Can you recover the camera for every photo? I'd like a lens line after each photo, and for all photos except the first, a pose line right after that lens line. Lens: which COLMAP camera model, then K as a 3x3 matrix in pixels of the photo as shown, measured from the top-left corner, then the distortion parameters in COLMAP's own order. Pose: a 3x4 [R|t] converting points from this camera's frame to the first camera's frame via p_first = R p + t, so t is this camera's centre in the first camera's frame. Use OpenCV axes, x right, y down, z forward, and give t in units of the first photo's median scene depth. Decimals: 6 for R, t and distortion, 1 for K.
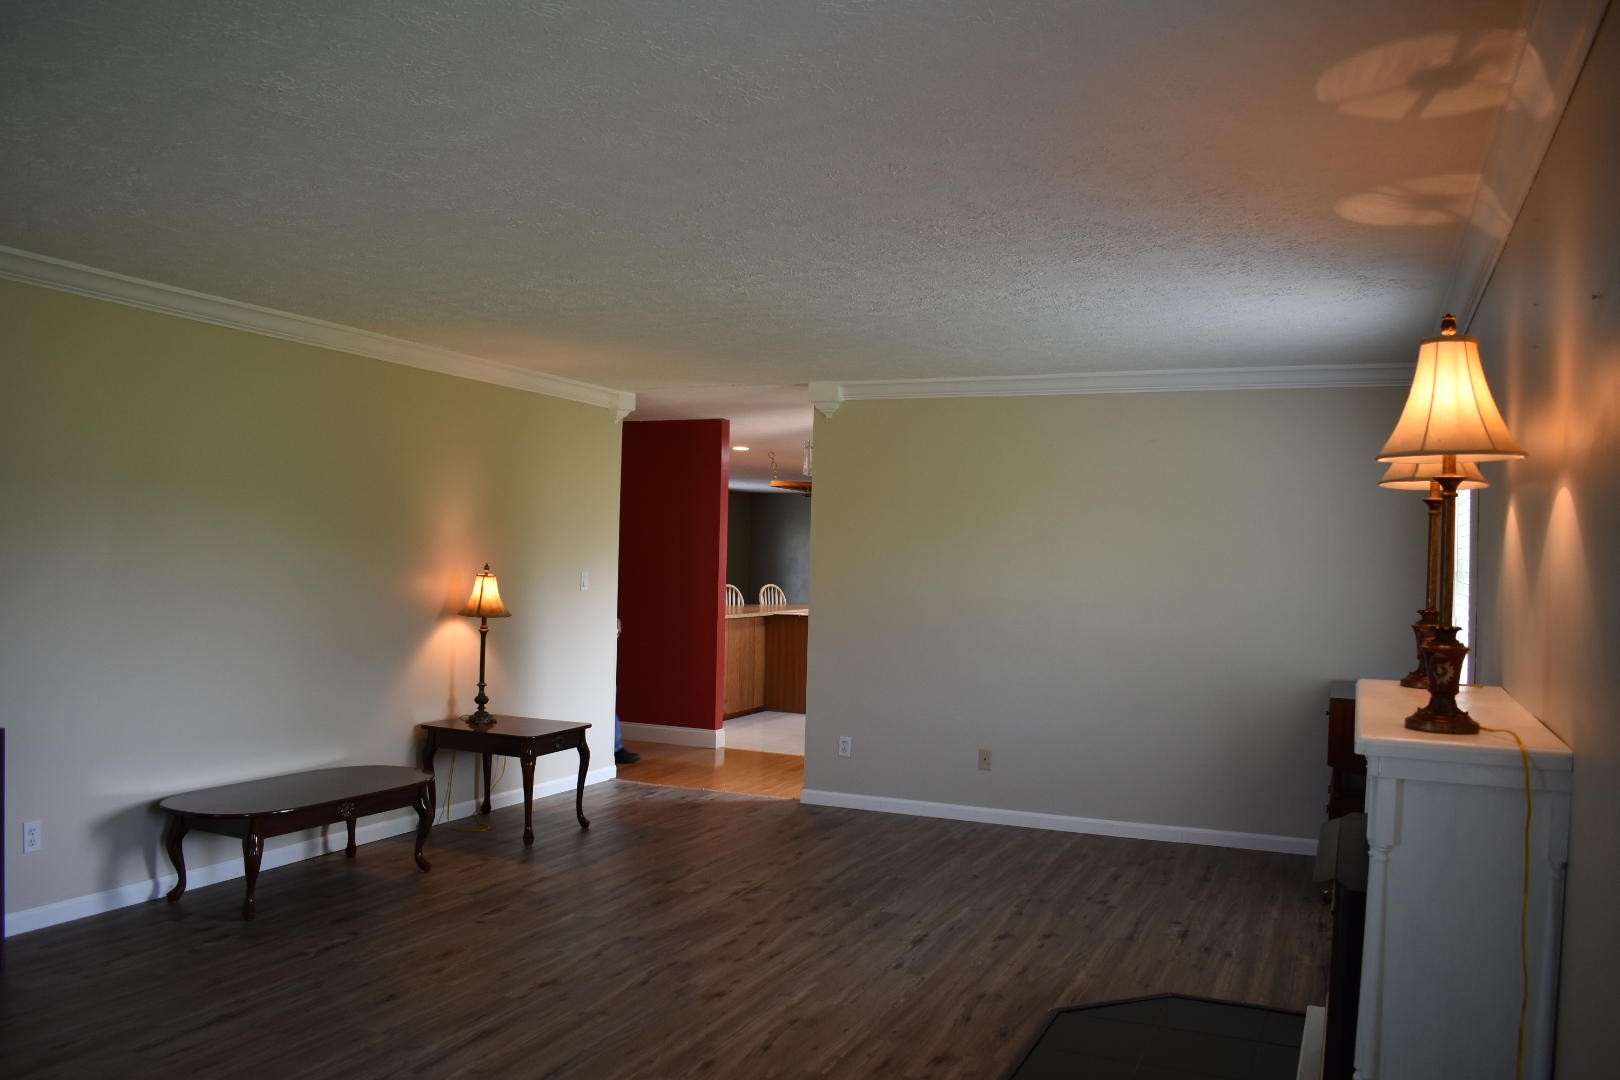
lens RADIAL K [[1255.6, 0, 810.7], [0, 1255.6, 544.2], [0, 0, 1]] dist [-0.100459, 0.019033]
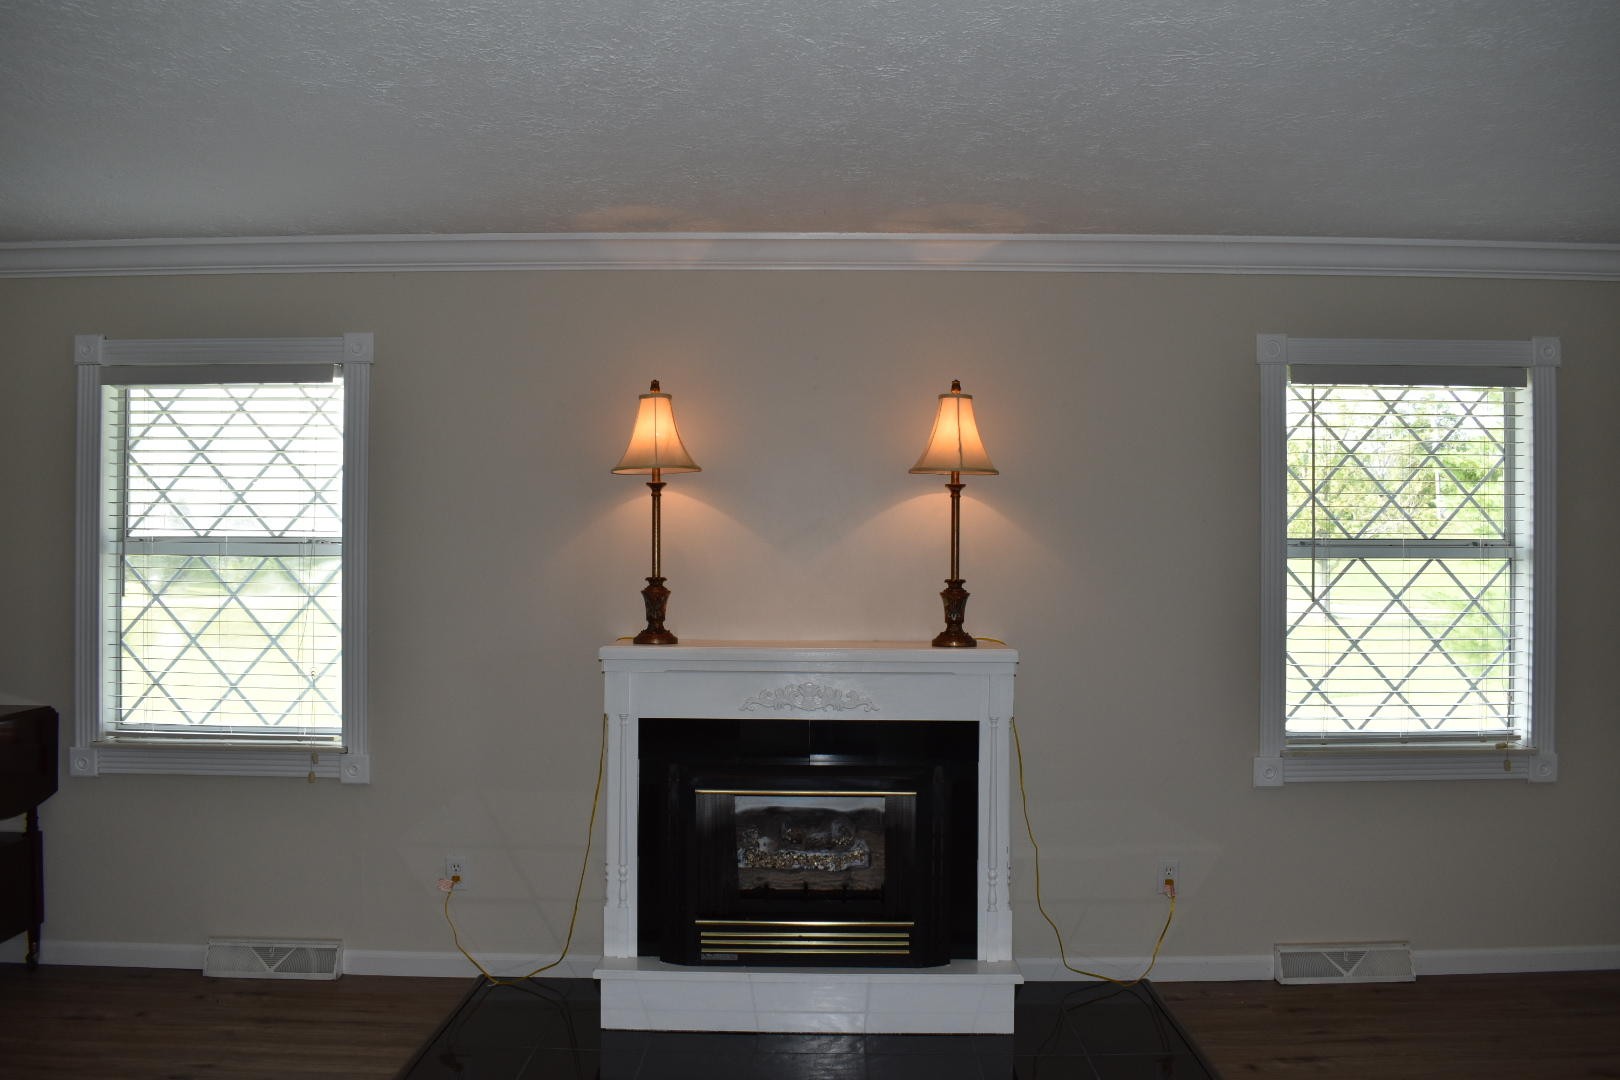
lens RADIAL K [[1255.6, 0, 808.2], [0, 1255.6, 544.0], [0, 0, 1]] dist [-0.100459, 0.019033]
pose [[-0.402224, -0.026112, 0.915169, -0.468542], [-0.020164, 0.999603, 0.019659, -0.003334], [-0.915319, -0.010546, -0.402591, 0.966940]]
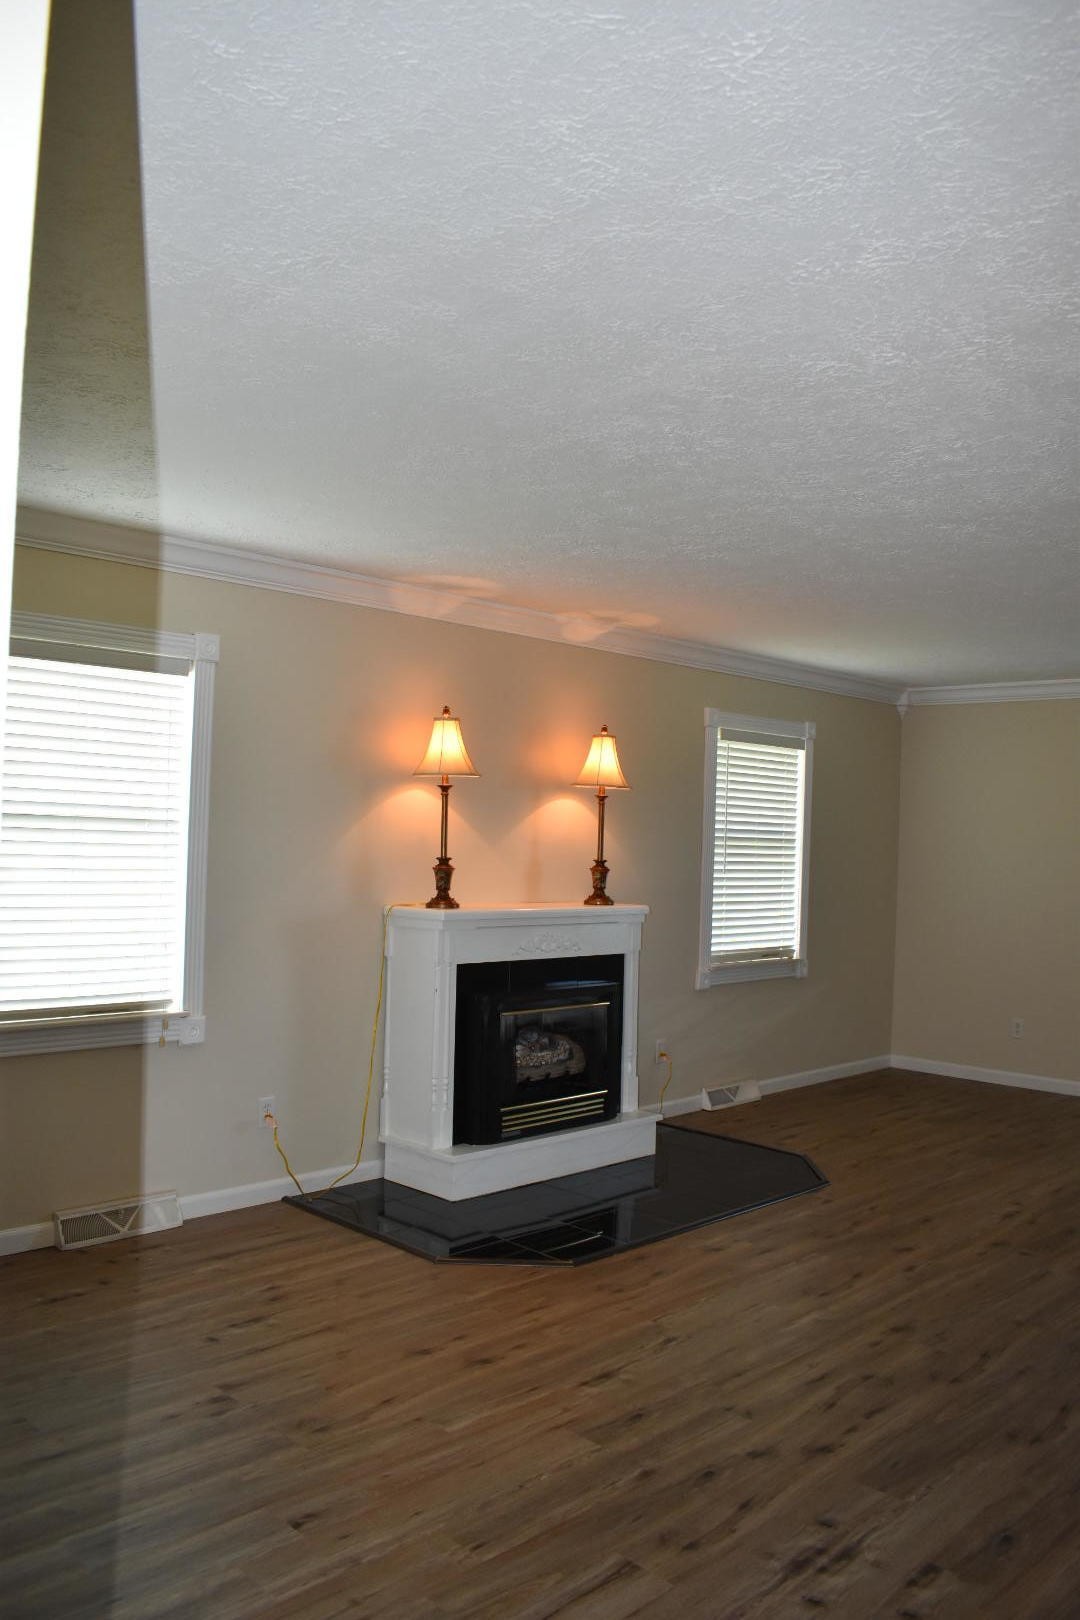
lens RADIAL K [[1255.6, 0, 542.5], [0, 1255.6, 801.7], [0, 0, 1]] dist [-0.100459, 0.019033]
pose [[-0.932201, -0.042447, 0.359443, -0.123662], [-0.054473, 0.998241, -0.023389, 0.010200], [-0.357818, -0.041383, -0.932874, 1.746809]]
